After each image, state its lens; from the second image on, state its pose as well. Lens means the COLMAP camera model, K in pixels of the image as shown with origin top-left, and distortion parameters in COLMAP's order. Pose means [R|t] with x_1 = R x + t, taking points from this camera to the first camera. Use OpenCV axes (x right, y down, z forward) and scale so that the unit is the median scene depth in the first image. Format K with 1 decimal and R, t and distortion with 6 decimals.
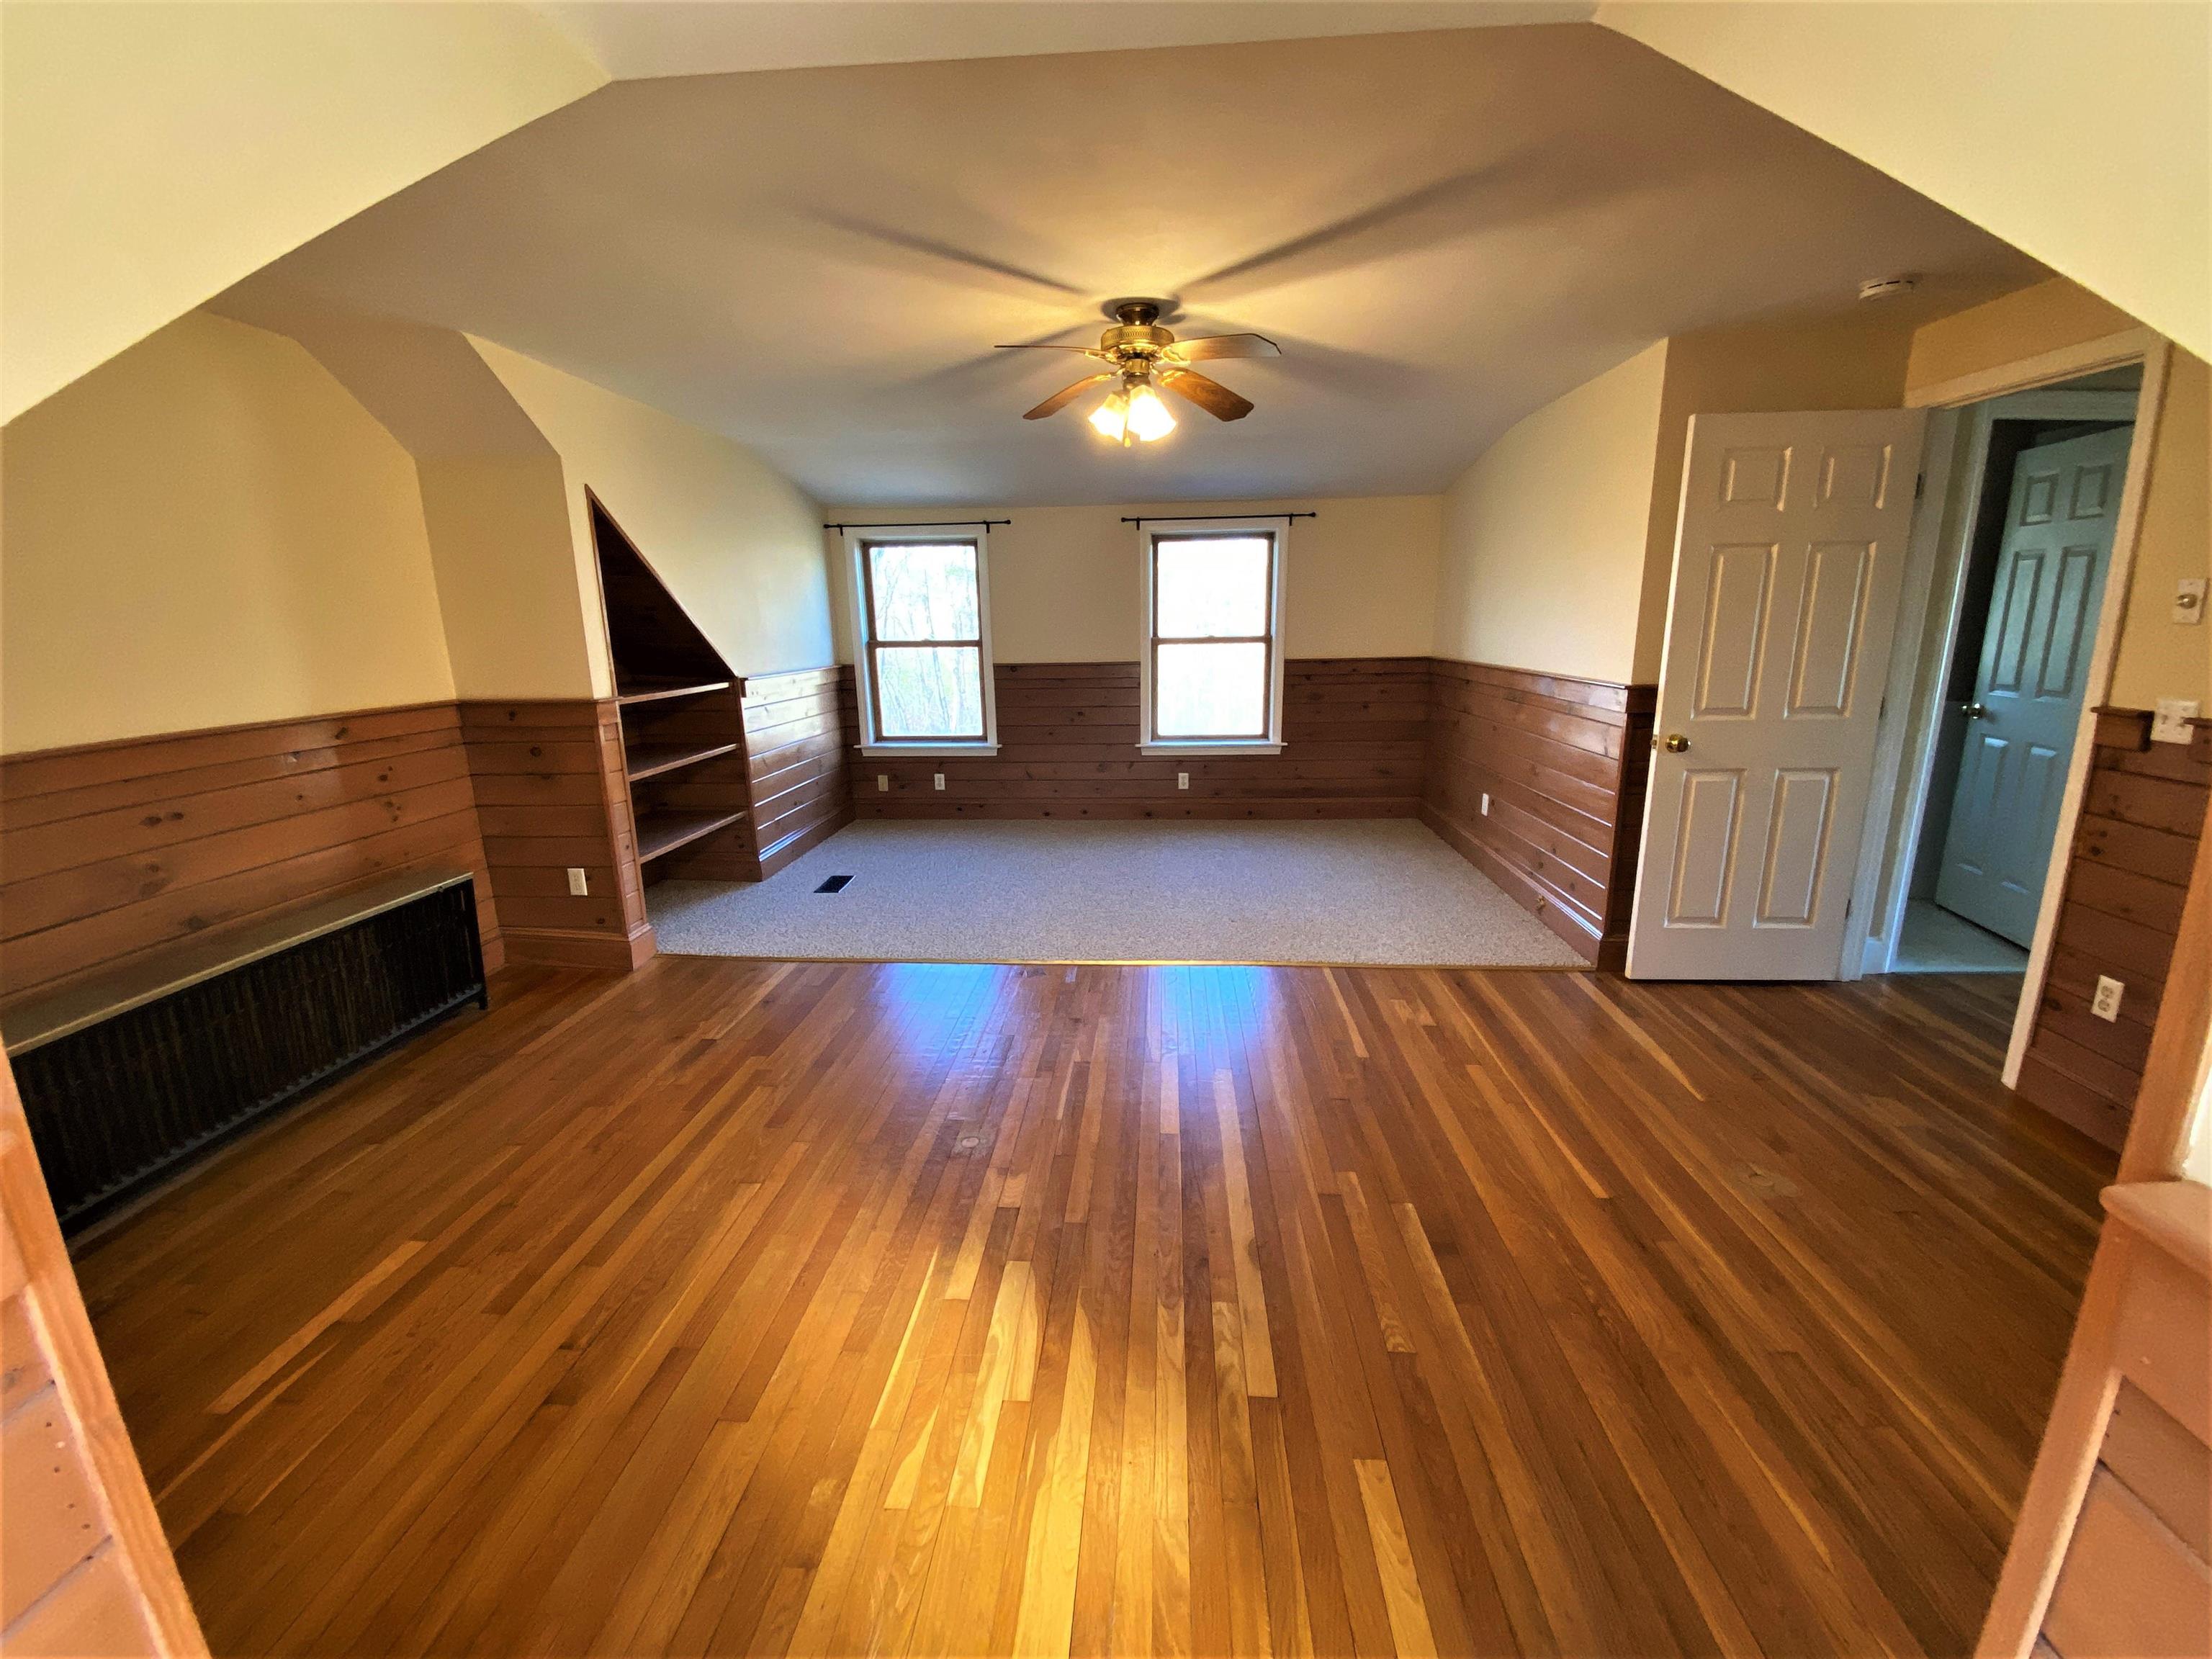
lens RADIAL K [[886.7, 0, 1109.0], [0, 886.7, 773.8], [0, 0, 1]] dist [0.045220, -0.037715]
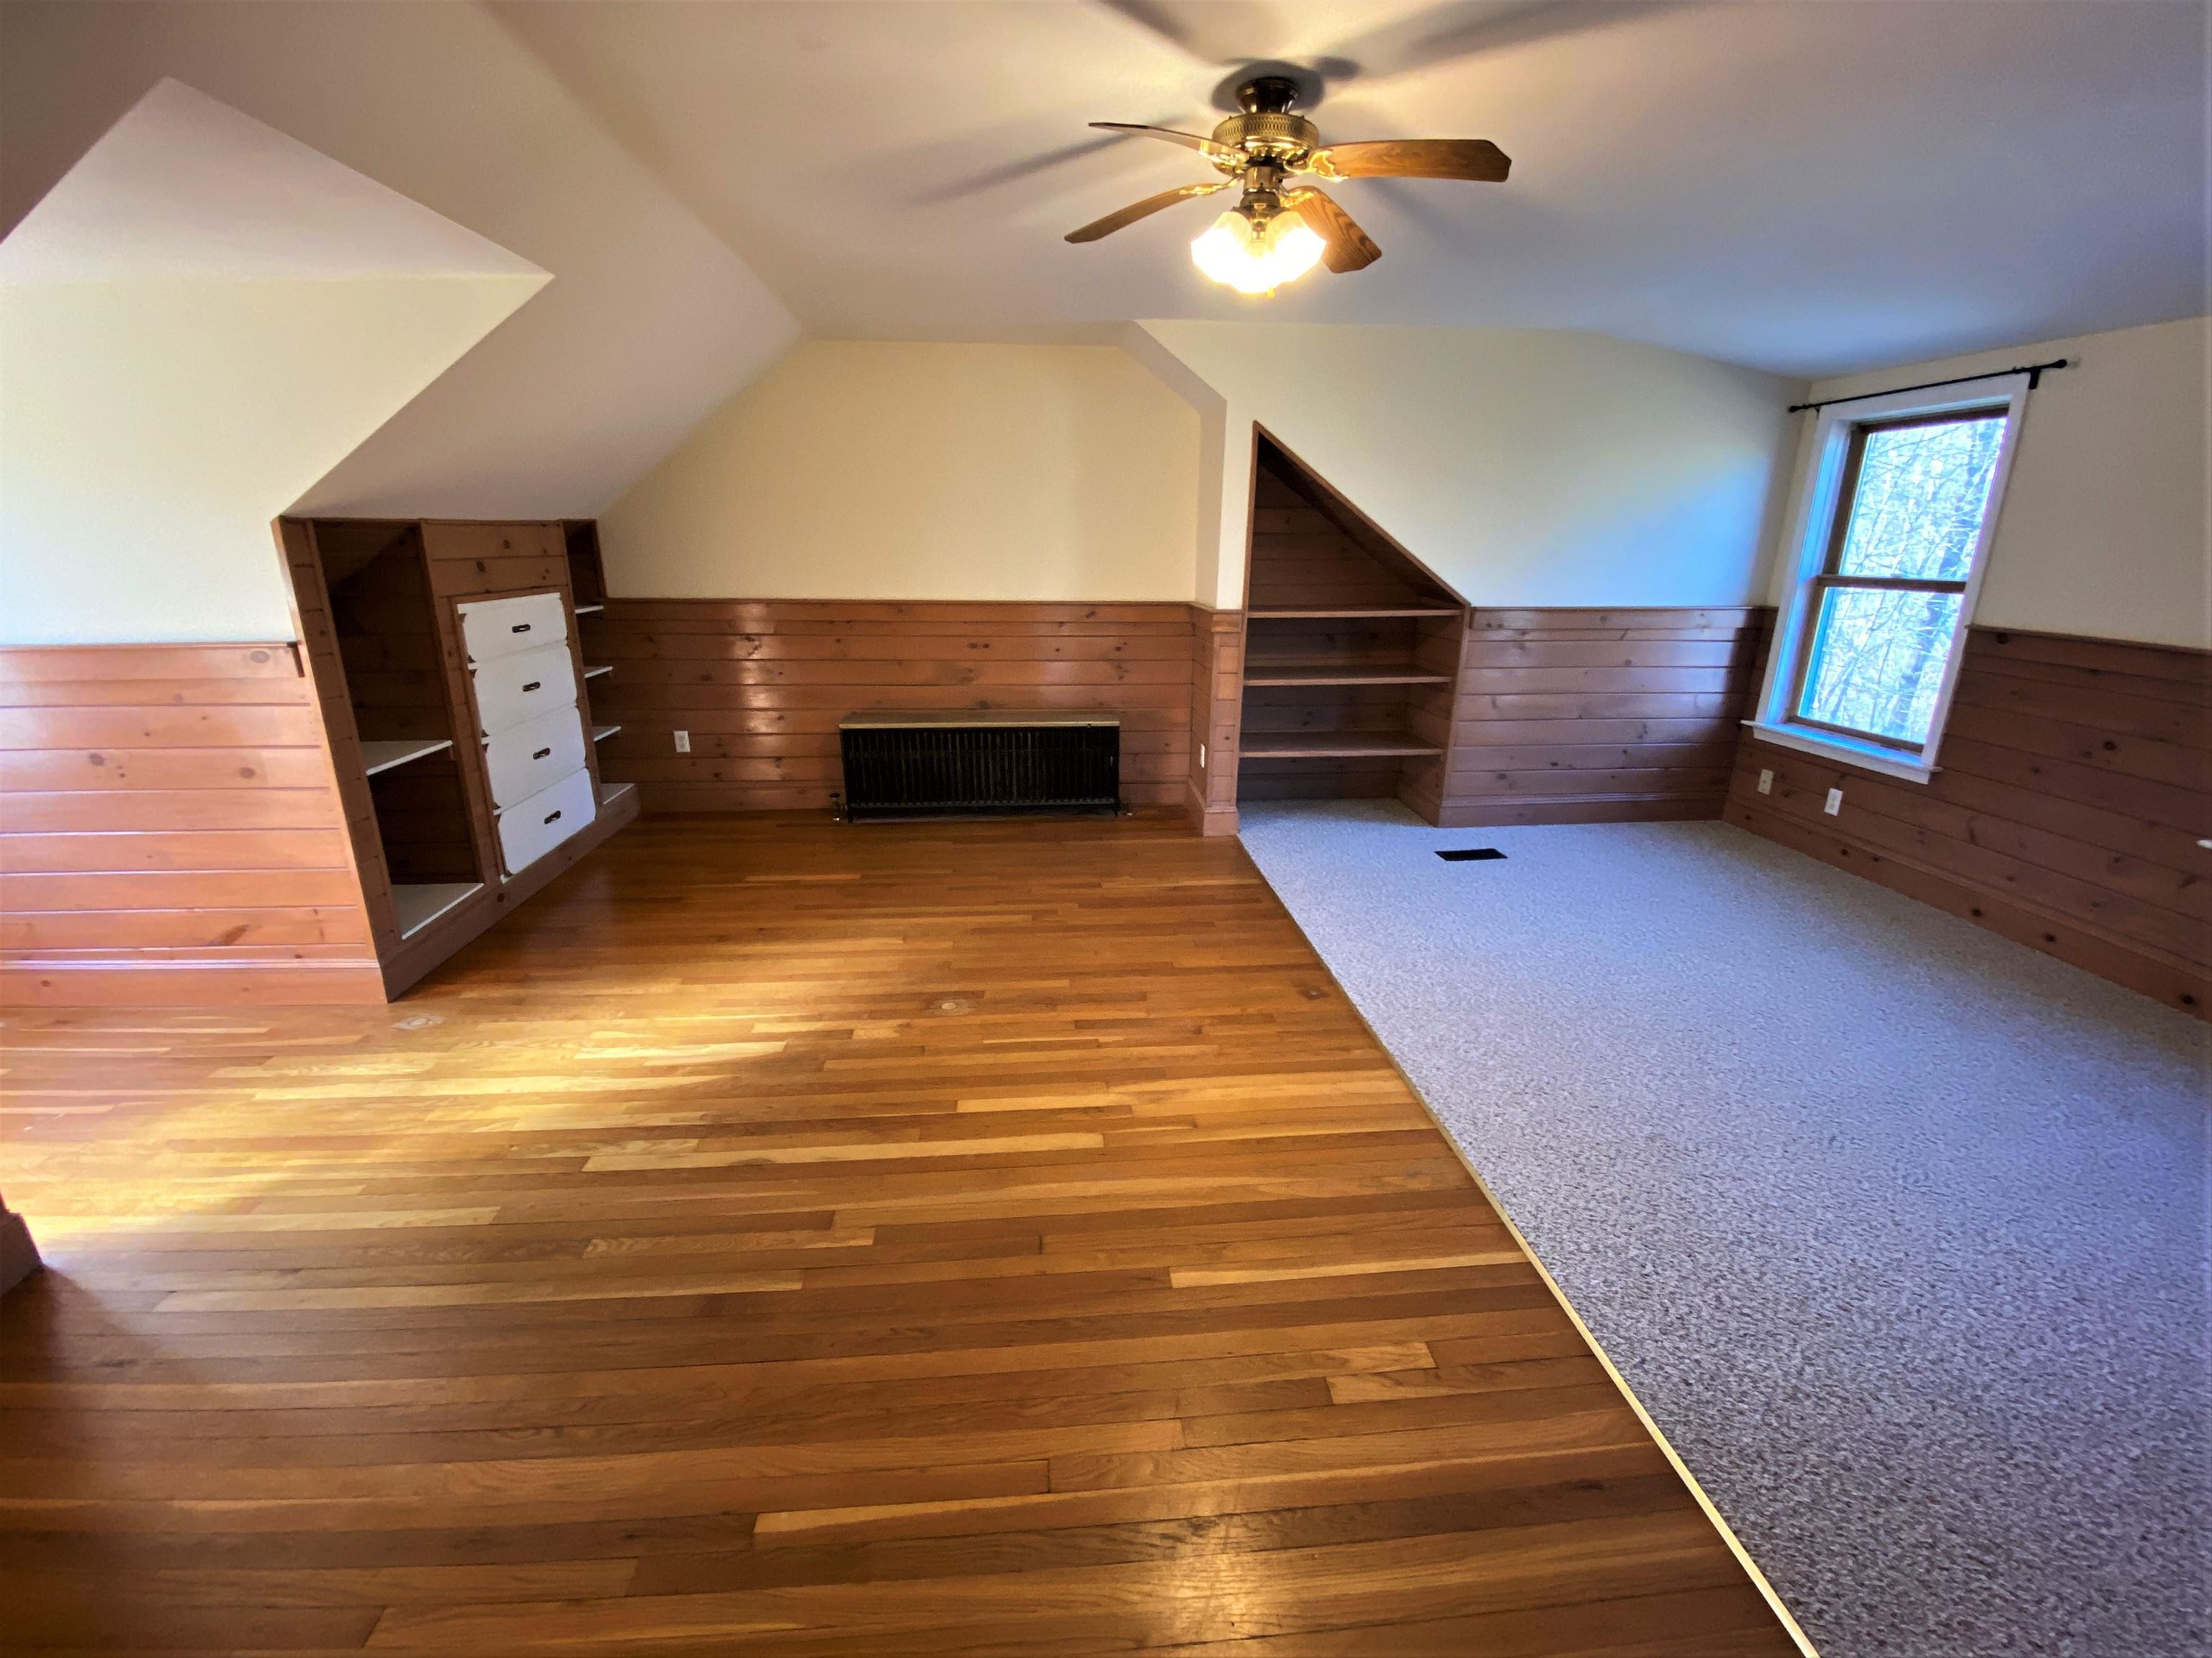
lens RADIAL K [[925.0, 0, 1112.9], [0, 925.0, 780.0], [0, 0, 1]] dist [0.050162, -0.040252]
pose [[0.160839, 0.258222, -0.952603, 0.855626], [-0.175819, 0.957227, 0.229790, -0.164057], [0.971194, 0.130527, 0.199360, 0.834761]]
